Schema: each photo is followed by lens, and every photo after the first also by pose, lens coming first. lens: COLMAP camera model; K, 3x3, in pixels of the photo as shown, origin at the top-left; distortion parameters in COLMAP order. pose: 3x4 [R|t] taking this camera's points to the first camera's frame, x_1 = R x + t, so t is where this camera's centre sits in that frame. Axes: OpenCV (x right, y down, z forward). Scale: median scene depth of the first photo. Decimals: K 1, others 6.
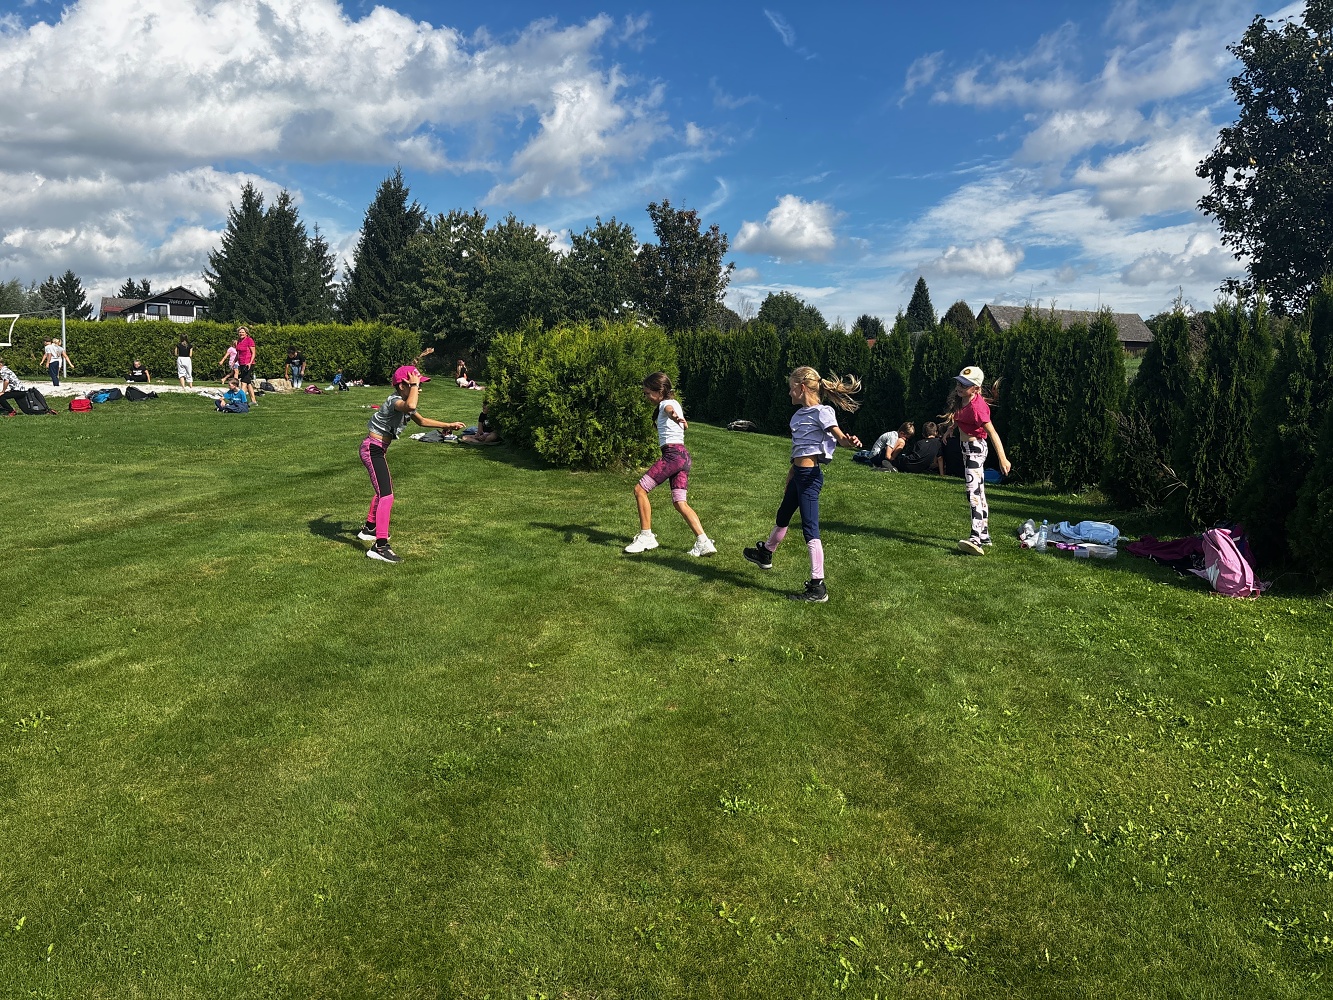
lens RADIAL K [[1021.8, 0, 672.5], [0, 1021.8, 496.7], [0, 0, 1]] dist [-0.014930, -0.006829]
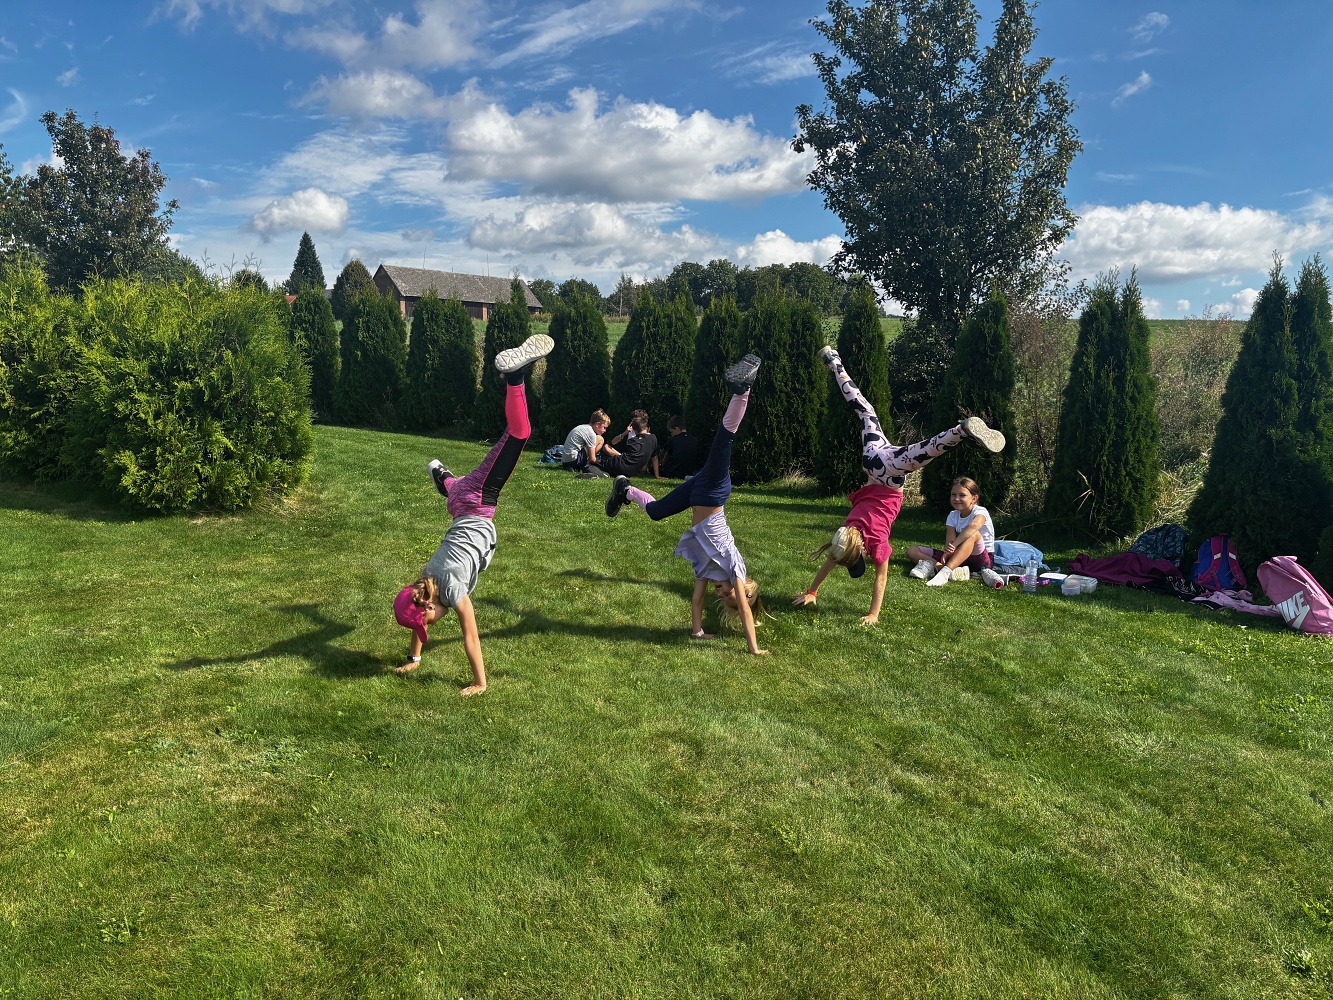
lens RADIAL K [[1010.0, 0, 666.5], [0, 1010.0, 500.0], [0, 0, 1]] dist [0.044755, -0.143689]
pose [[0.806328, -0.090020, 0.584578, -0.138215], [0.063270, 0.995807, 0.066076, -0.035787], [-0.588075, -0.016293, 0.808642, 0.196391]]
